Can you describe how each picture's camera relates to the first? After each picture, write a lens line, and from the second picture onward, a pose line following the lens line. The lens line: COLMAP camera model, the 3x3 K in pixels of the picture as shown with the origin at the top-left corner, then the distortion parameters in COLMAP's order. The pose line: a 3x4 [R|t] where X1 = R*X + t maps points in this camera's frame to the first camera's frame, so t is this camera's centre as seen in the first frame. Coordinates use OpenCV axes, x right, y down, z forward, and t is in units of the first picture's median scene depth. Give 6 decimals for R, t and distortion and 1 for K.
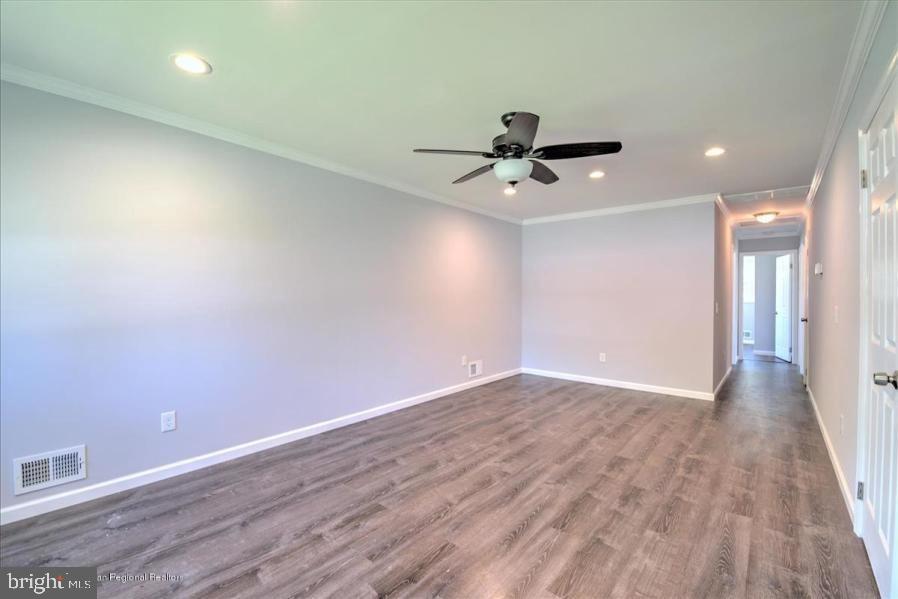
lens RADIAL K [[388.0, 0, 451.7], [0, 388.0, 299.8], [0, 0, 1]] dist [-0.008041, -0.005882]
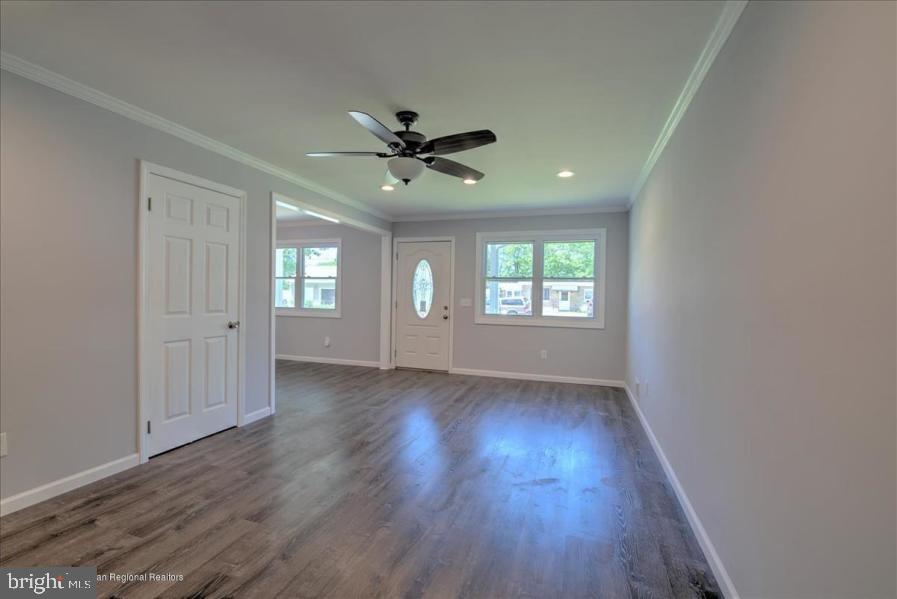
lens RADIAL K [[387.6, 0, 452.5], [0, 387.6, 297.4], [0, 0, 1]] dist [-0.008041, -0.005882]
pose [[-0.928832, -0.013290, -0.370262, 0.376938], [-0.020102, 0.999692, 0.014546, -0.011464], [0.369955, 0.020954, -0.928813, 1.797891]]
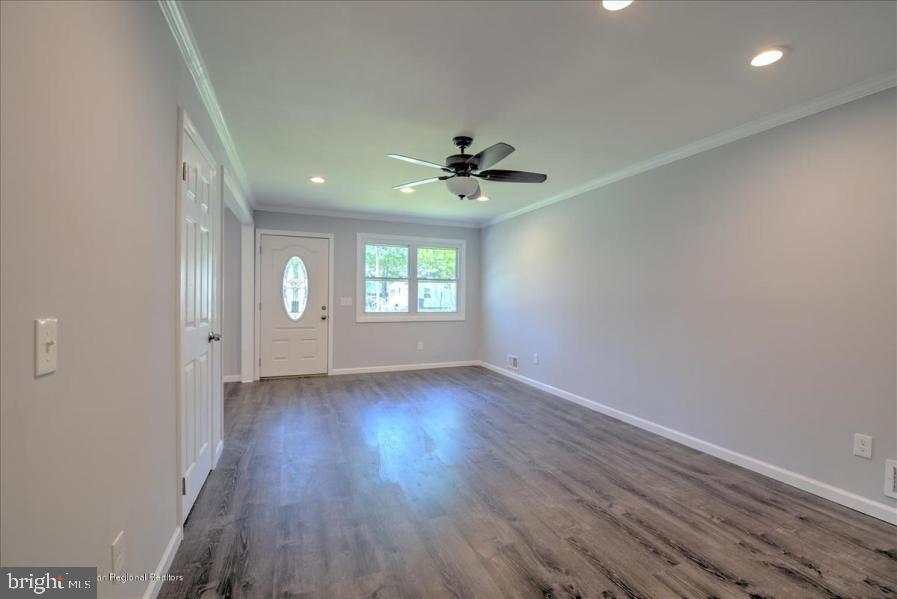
lens RADIAL K [[387.6, 0, 453.0], [0, 387.6, 296.7], [0, 0, 1]] dist [-0.008041, -0.005882]
pose [[-0.467982, -0.002331, -0.883735, 1.081608], [-0.016999, 0.999835, 0.006364, -0.005801], [0.883574, 0.018001, -0.467945, 1.376802]]
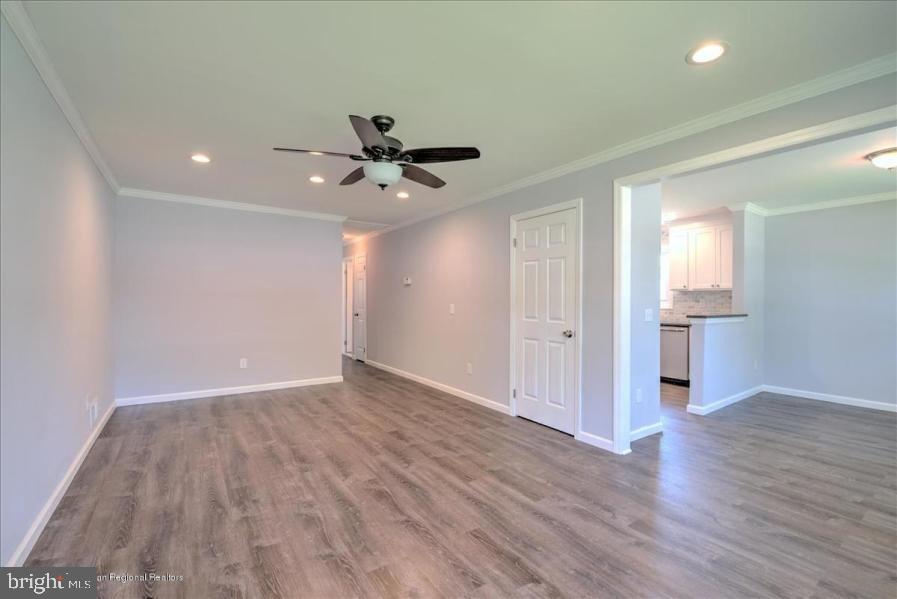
lens RADIAL K [[387.6, 0, 452.9], [0, 387.6, 297.3], [0, 0, 1]] dist [-0.008041, -0.005882]
pose [[0.263857, 0.004819, 0.964550, -0.688247], [0.002568, 0.999980, -0.005699, -0.005031], [-0.964558, 0.003981, 0.263839, 0.505396]]
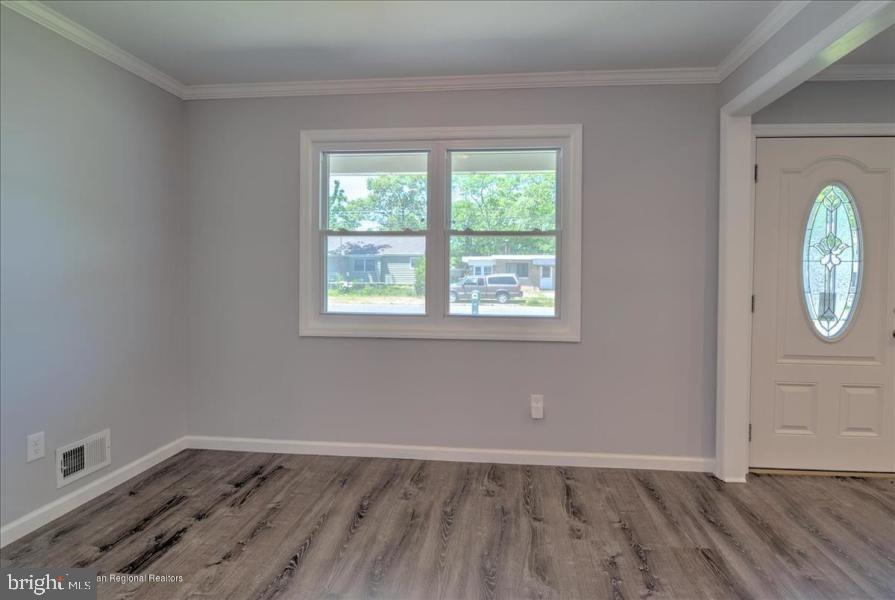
lens RADIAL K [[448.4, 0, 469.4], [0, 448.4, 272.6], [0, 0, 1]] dist [-0.000823, -0.005620]
pose [[-0.822058, -0.006240, -0.569369, 0.894044], [-0.012885, 0.999888, 0.007645, 0.003149], [0.569258, 0.013621, -0.822046, 0.119950]]
